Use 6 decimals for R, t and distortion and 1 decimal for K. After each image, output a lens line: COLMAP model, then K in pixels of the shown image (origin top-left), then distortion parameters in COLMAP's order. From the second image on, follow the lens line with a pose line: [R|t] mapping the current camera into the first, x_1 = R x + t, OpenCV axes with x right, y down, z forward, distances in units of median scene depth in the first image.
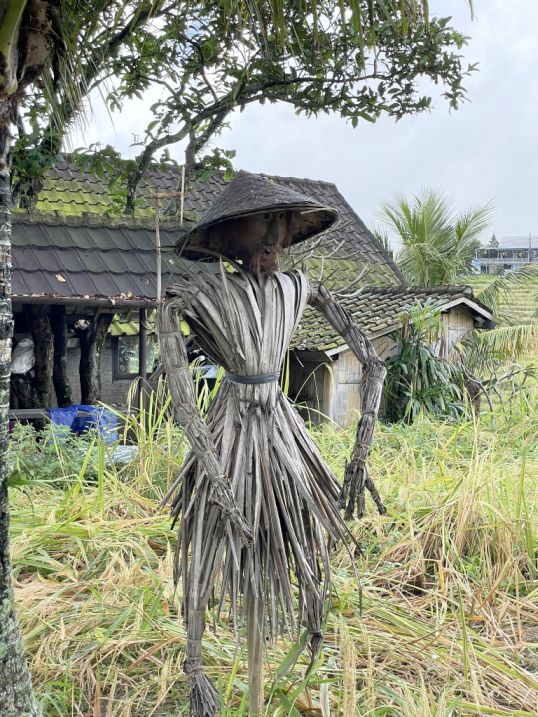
lens RADIAL K [[1105.0, 0, 269.0], [0, 1105.0, 358.7], [0, 0, 1]] dist [0.082792, 0.000000]
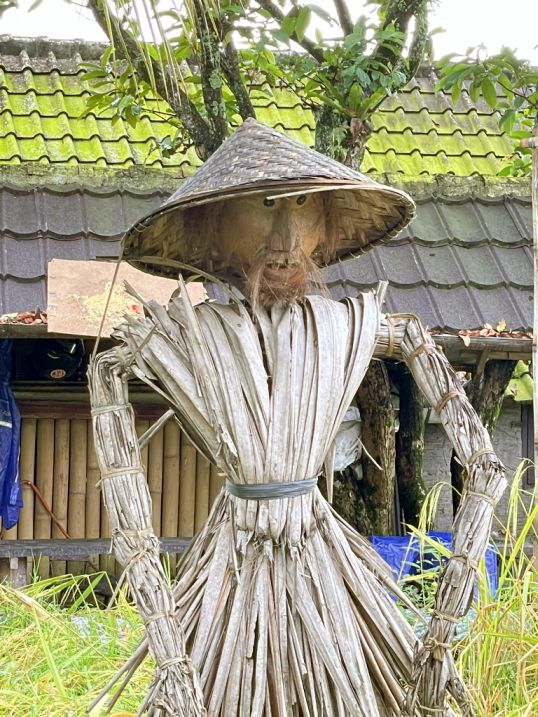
lens RADIAL K [[2133.5, 0, 269.0], [0, 2133.5, 358.5], [0, 0, 1]] dist [0.024690, 0.000000]
pose [[0.942610, -0.001702, -0.333891, 0.348316], [-0.011401, 0.999240, -0.037280, -0.007986], [0.333700, 0.038947, 0.941874, -0.021364]]
